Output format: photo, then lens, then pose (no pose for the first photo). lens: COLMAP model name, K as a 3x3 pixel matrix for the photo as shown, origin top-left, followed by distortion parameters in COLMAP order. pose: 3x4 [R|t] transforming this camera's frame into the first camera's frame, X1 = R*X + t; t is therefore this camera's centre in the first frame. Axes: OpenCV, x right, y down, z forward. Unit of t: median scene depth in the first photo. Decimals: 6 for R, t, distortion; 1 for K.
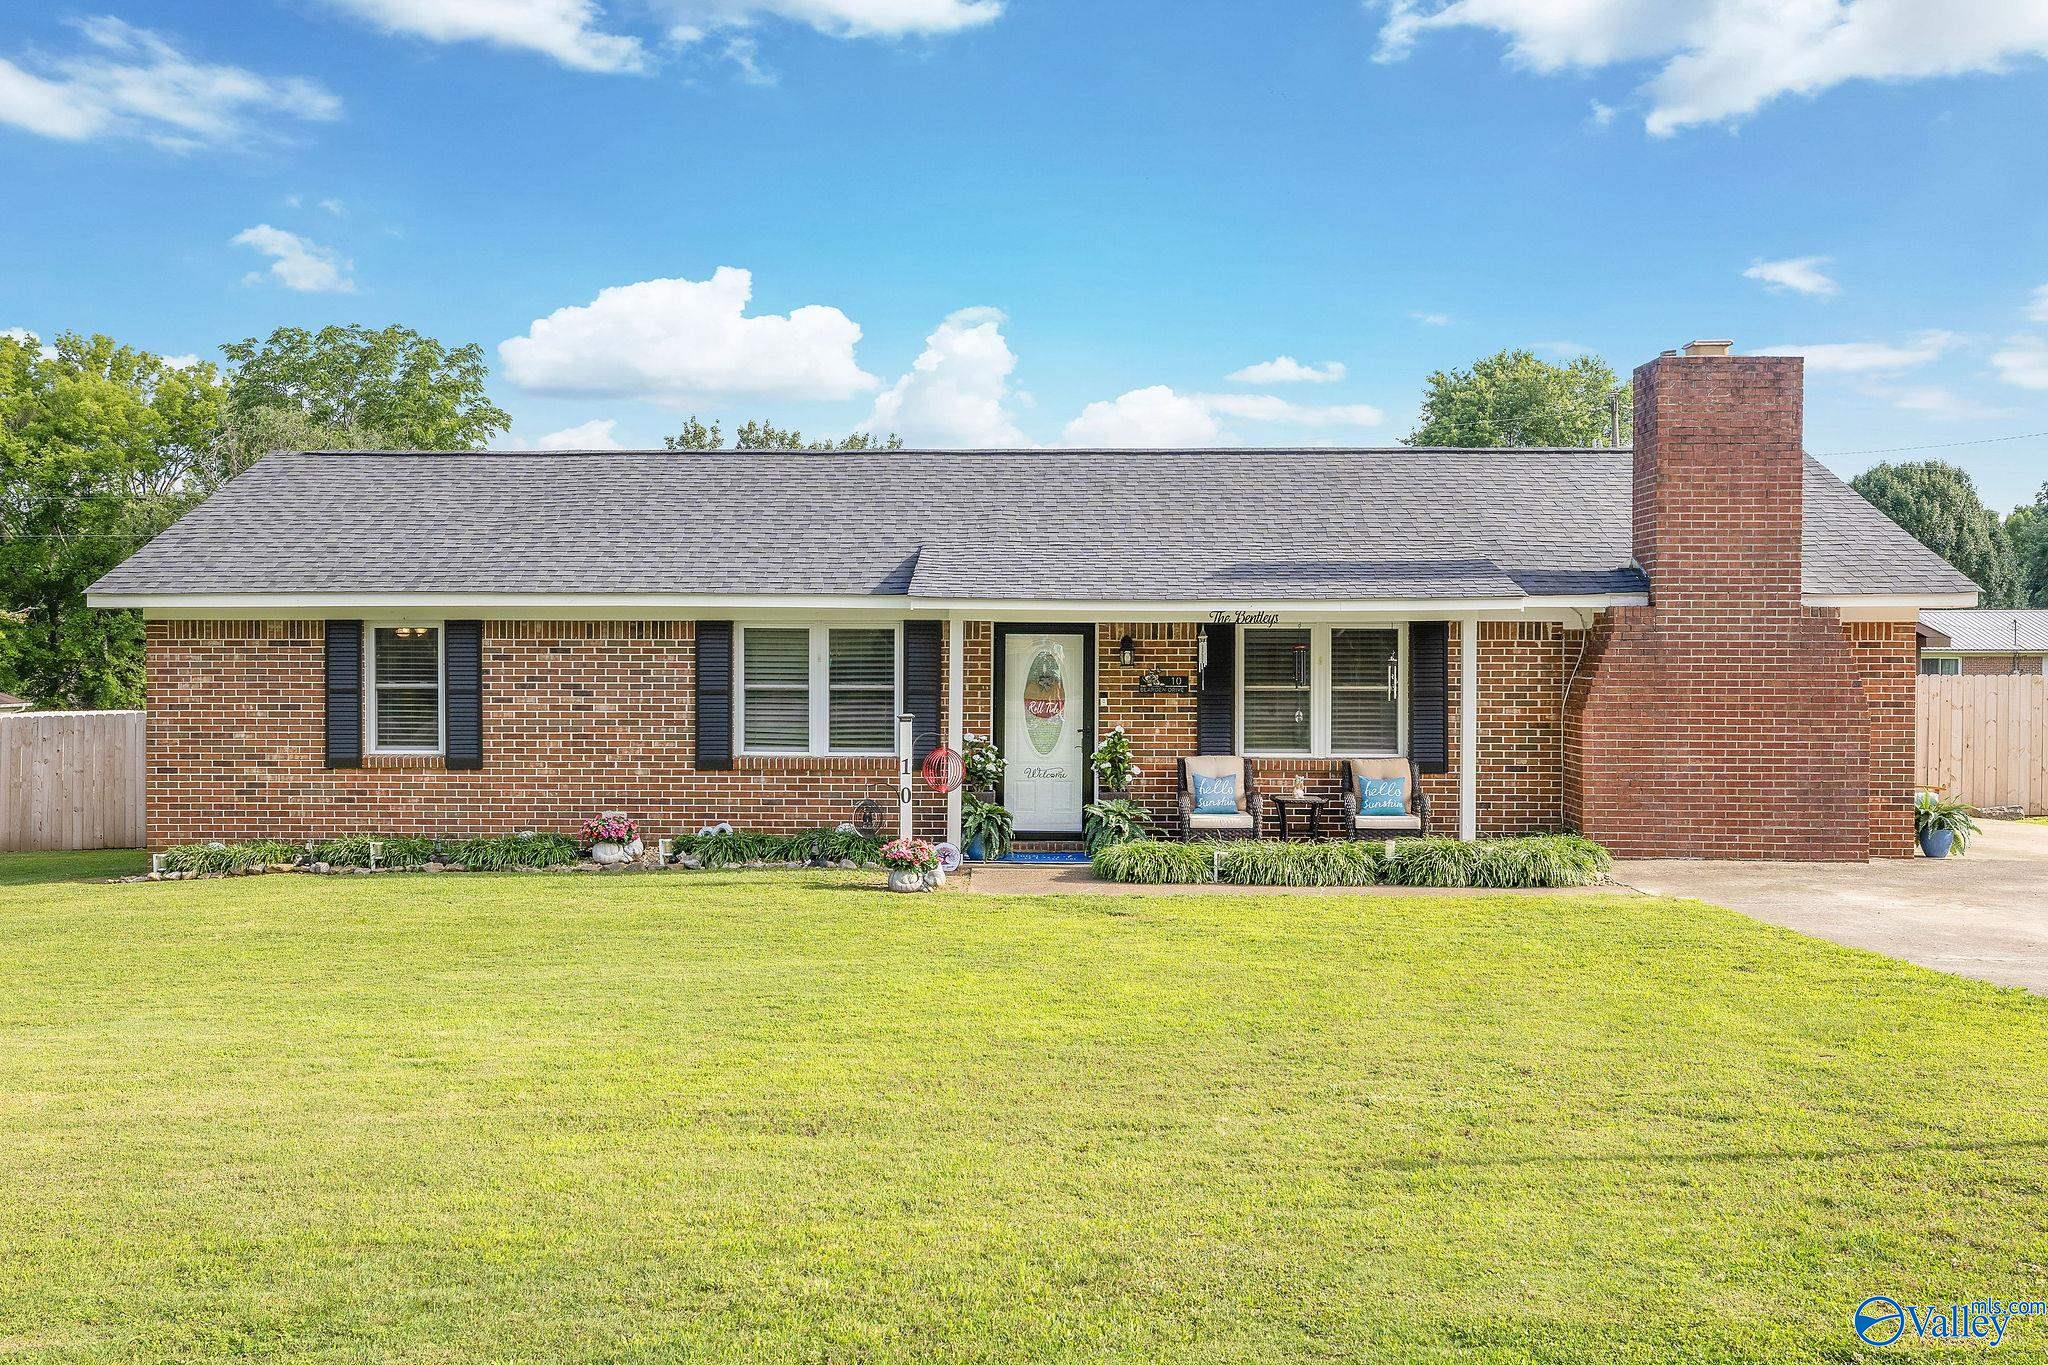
lens RADIAL K [[1883.3, 0, 988.6], [0, 1883.3, 680.6], [0, 0, 1]] dist [0.006189, 0.000000]
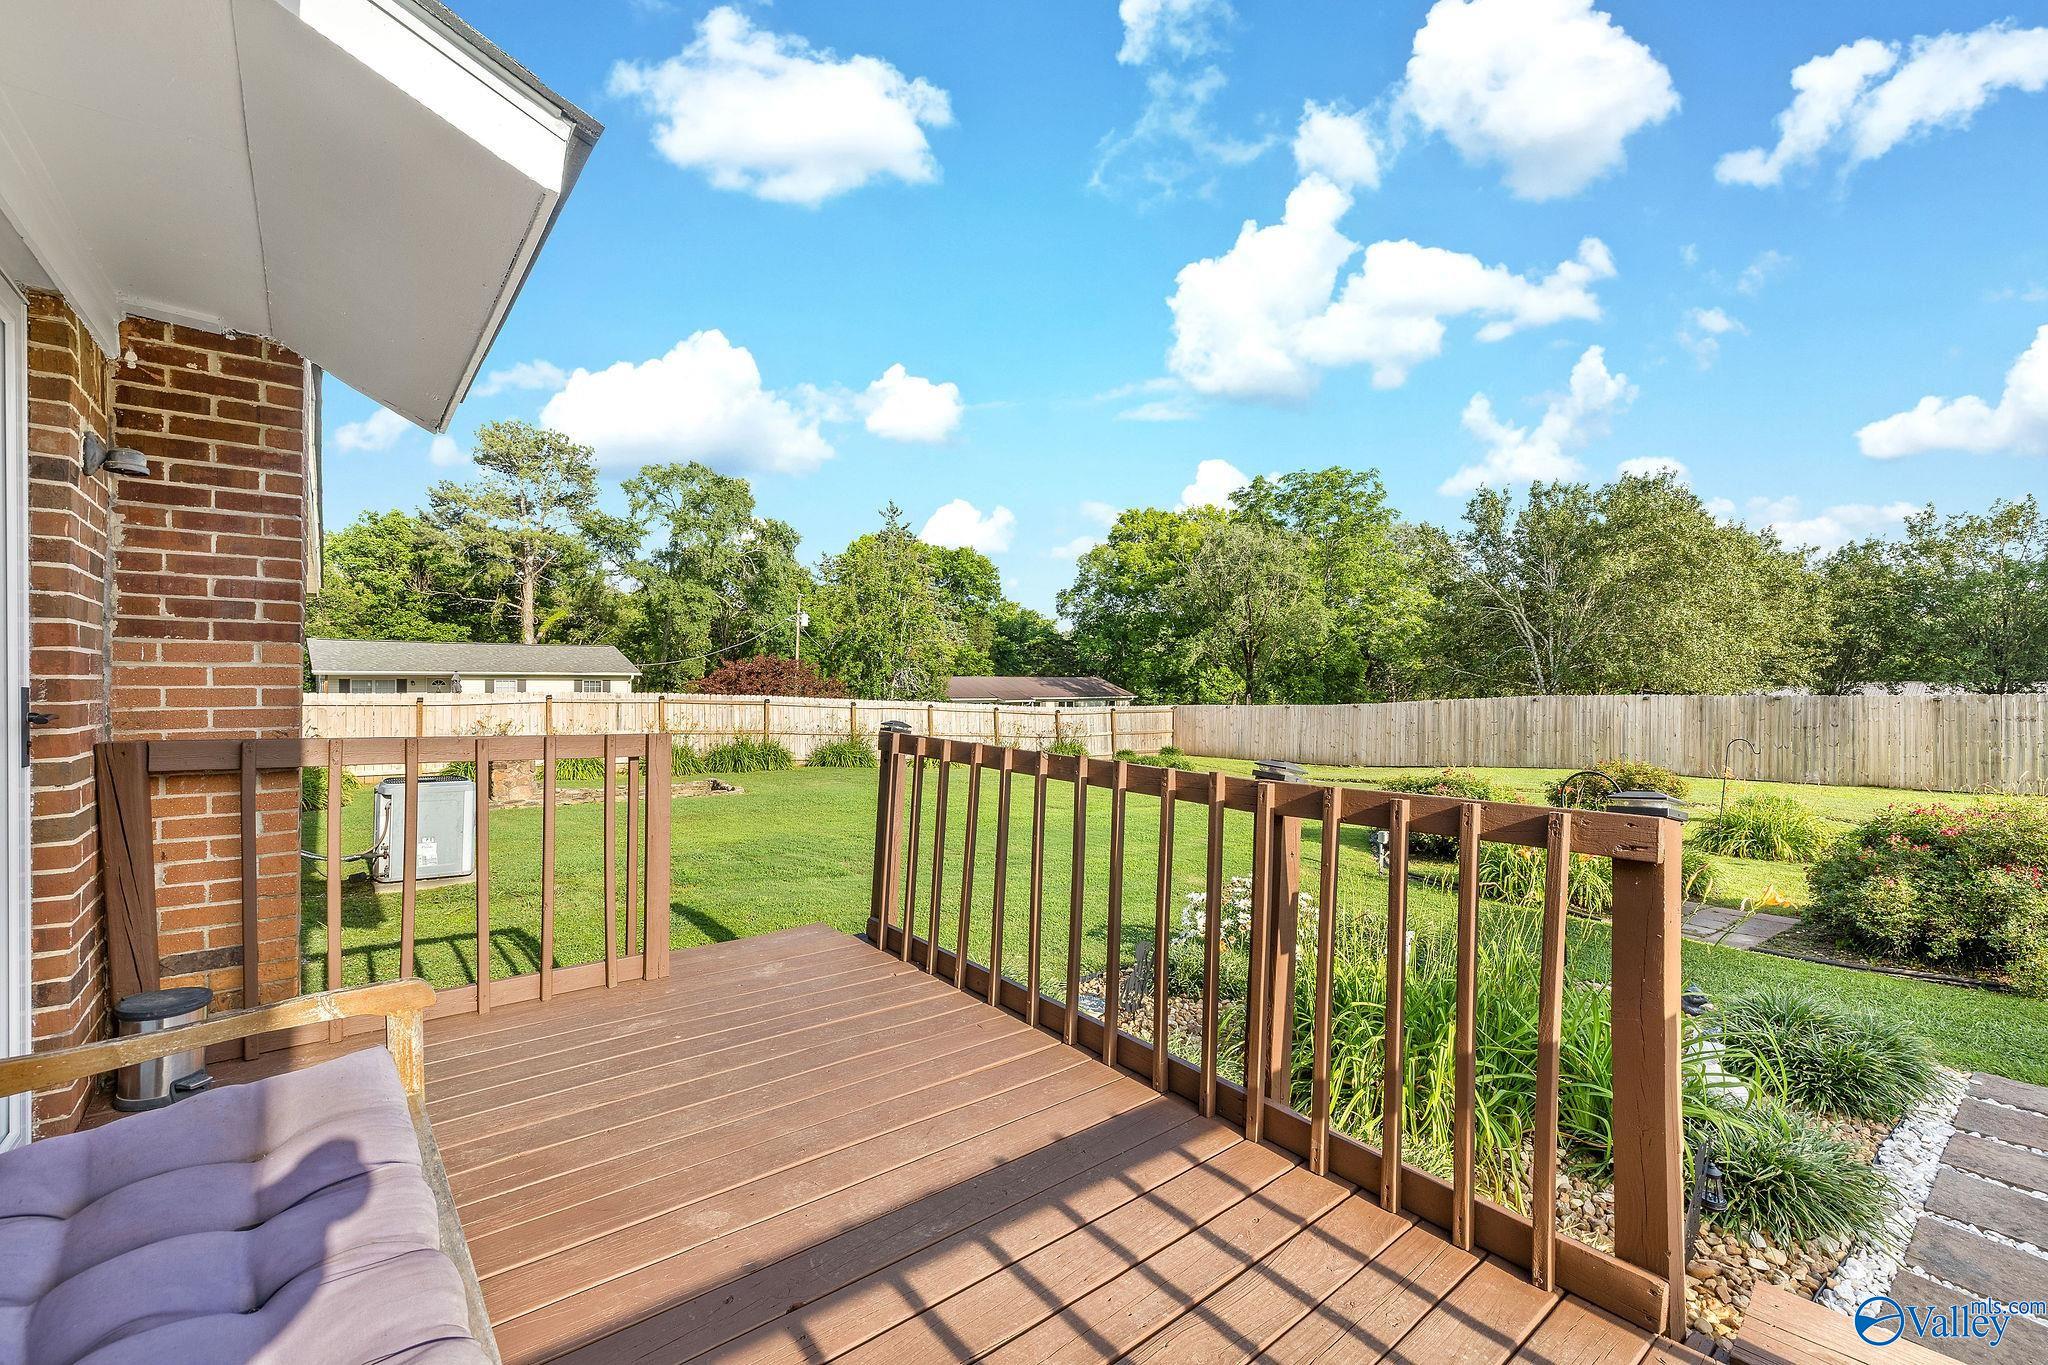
lens RADIAL K [[875.5, 0, 1007.7], [0, 875.5, 679.9], [0, 0, 1]] dist [0.004121, 0.000194]
pose [[0.652153, -0.000652, -0.758087, 0.358638], [-0.009377, 0.999916, -0.008926, 0.020667], [0.758030, 0.012930, 0.652092, 1.422220]]
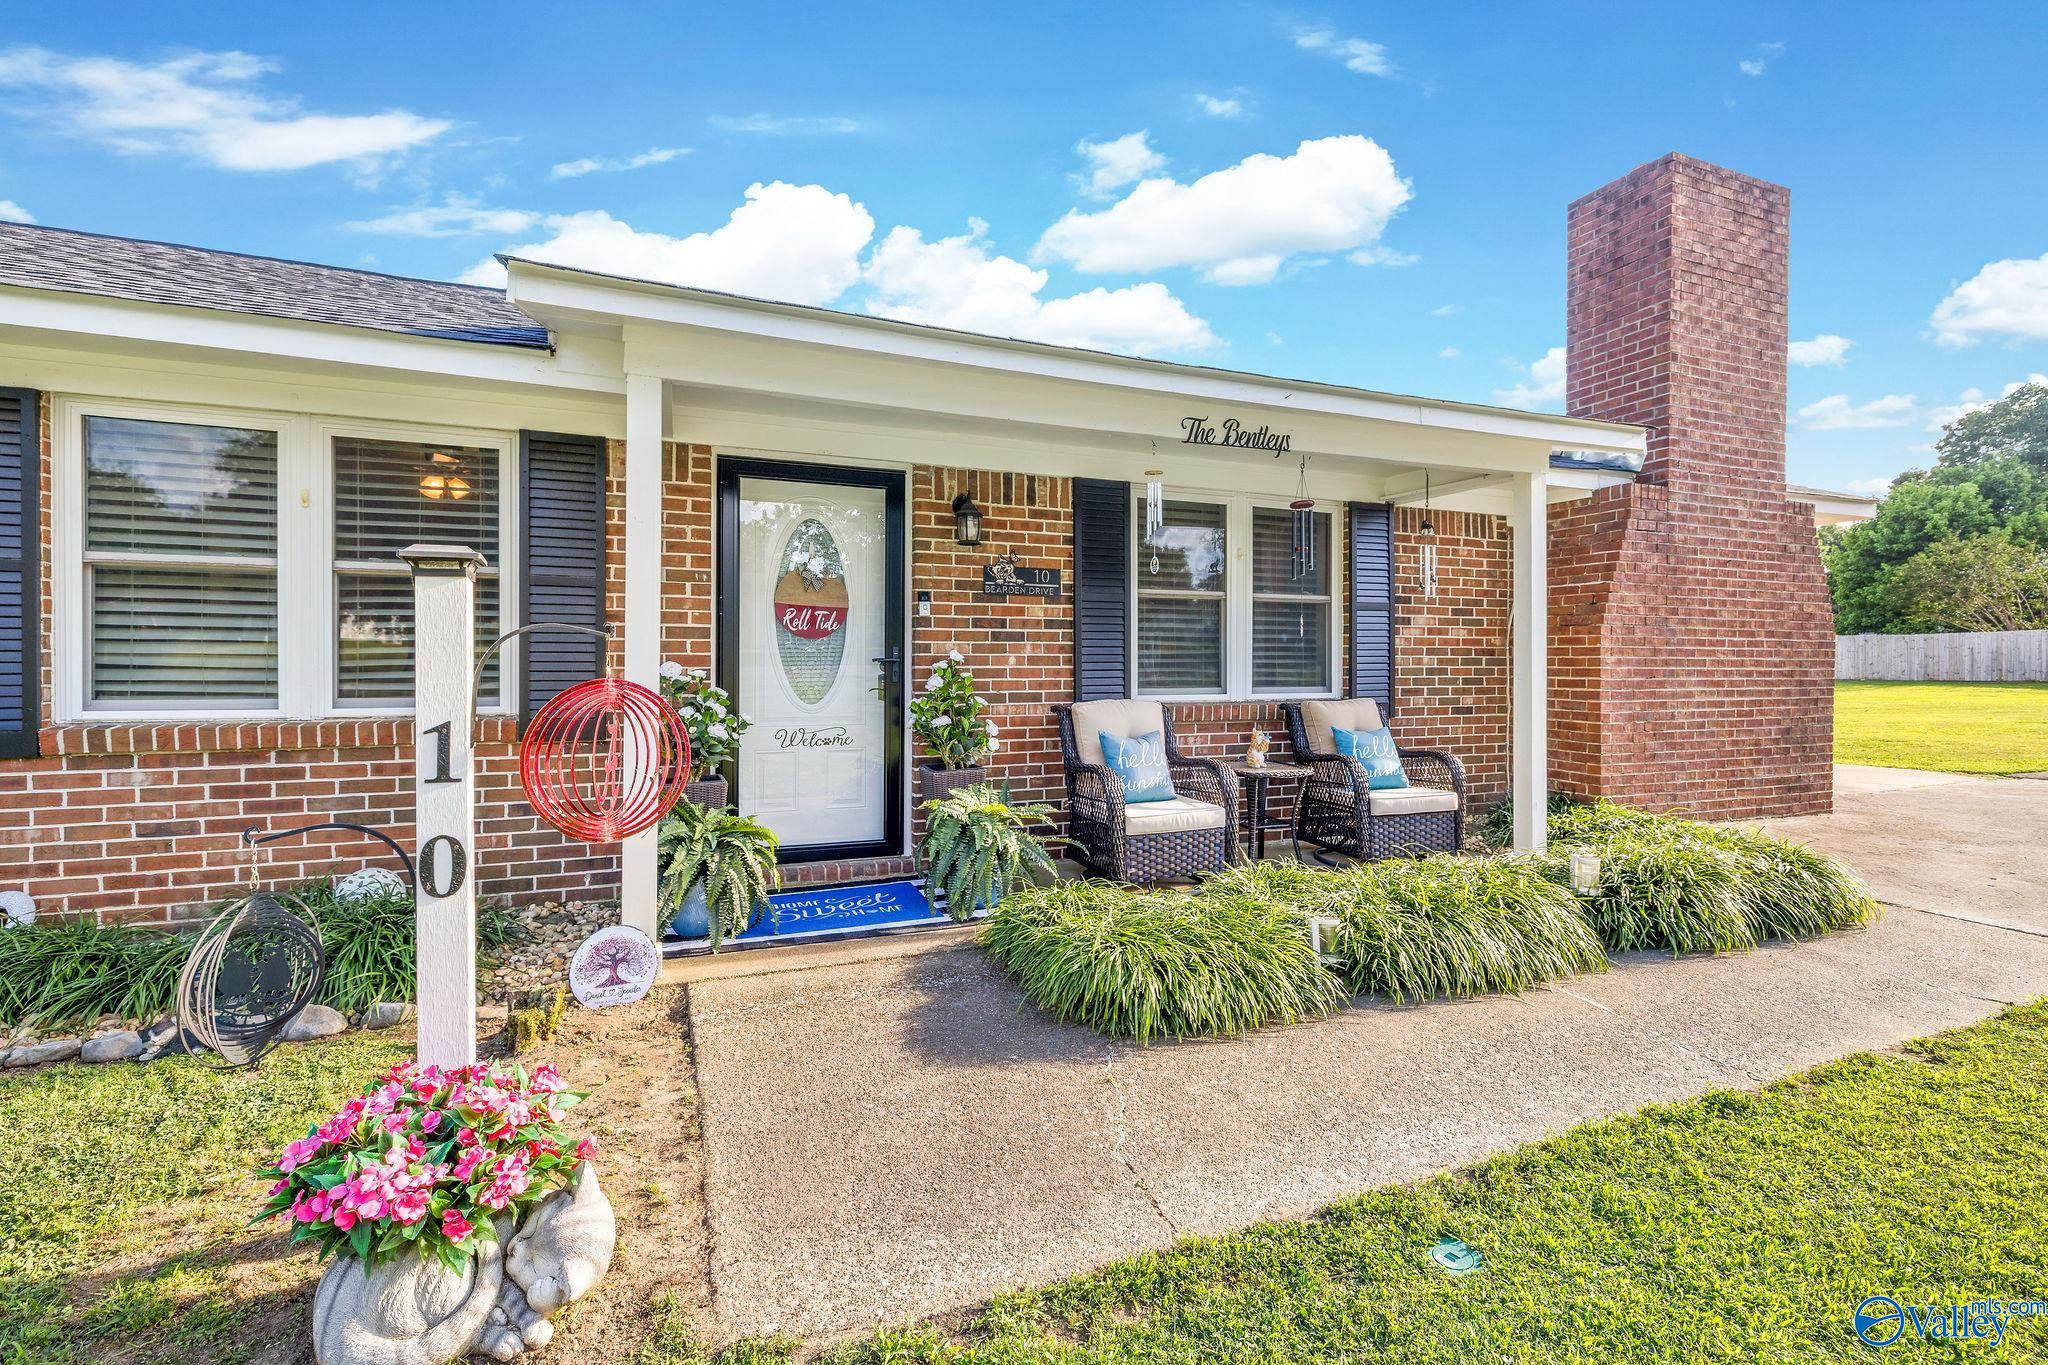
lens RADIAL K [[875.5, 0, 1021.4], [0, 875.5, 673.9], [0, 0, 1]] dist [0.004121, 0.000194]
pose [[0.918969, -0.006501, 0.394276, -0.015828], [0.006012, 0.999979, 0.002476, 0.030289], [-0.394284, 0.000095, 0.918989, 0.744781]]
